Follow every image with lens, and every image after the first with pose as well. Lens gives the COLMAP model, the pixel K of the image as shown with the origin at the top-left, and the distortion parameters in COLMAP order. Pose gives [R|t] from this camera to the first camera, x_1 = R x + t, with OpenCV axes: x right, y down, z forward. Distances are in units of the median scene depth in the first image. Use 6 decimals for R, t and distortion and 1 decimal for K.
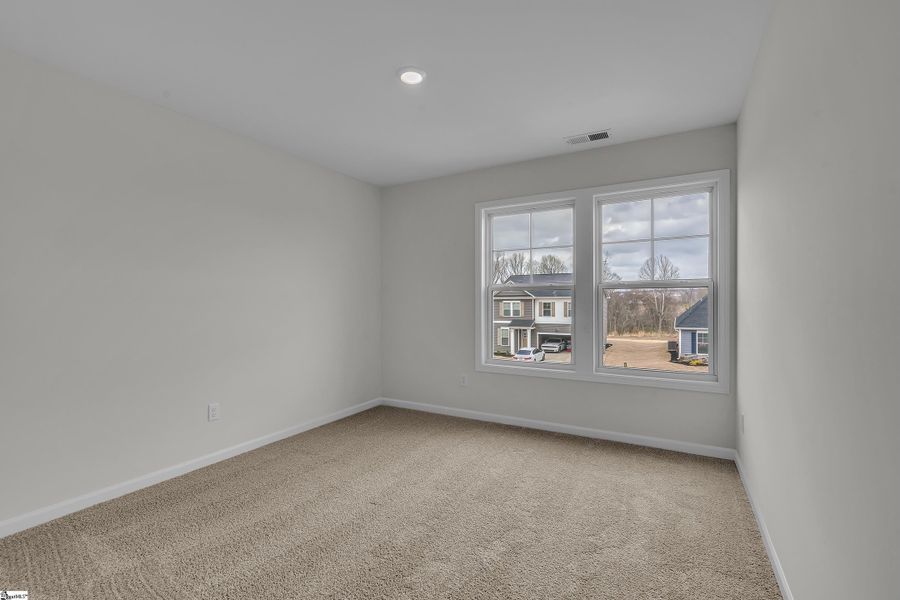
lens RADIAL K [[399.5, 0, 449.7], [0, 399.5, 304.5], [0, 0, 1]] dist [0.000495, 0.000239]
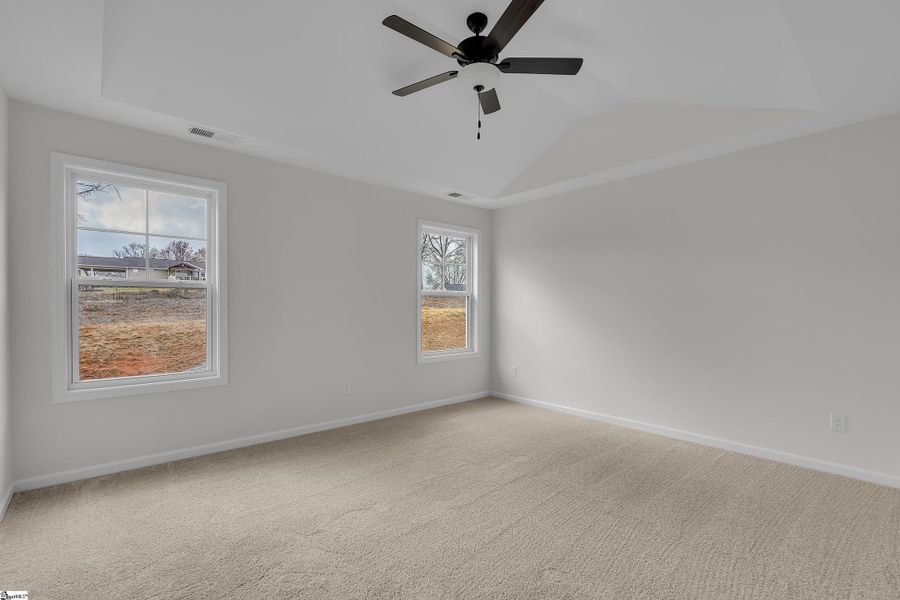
lens RADIAL K [[399.5, 0, 449.7], [0, 399.5, 304.5], [0, 0, 1]] dist [0.000495, 0.000239]
pose [[0.367113, 0.000966, 0.930176, -0.794626], [0.002784, 0.999994, -0.002137, -0.007562], [-0.930172, 0.003374, 0.367108, 0.425205]]
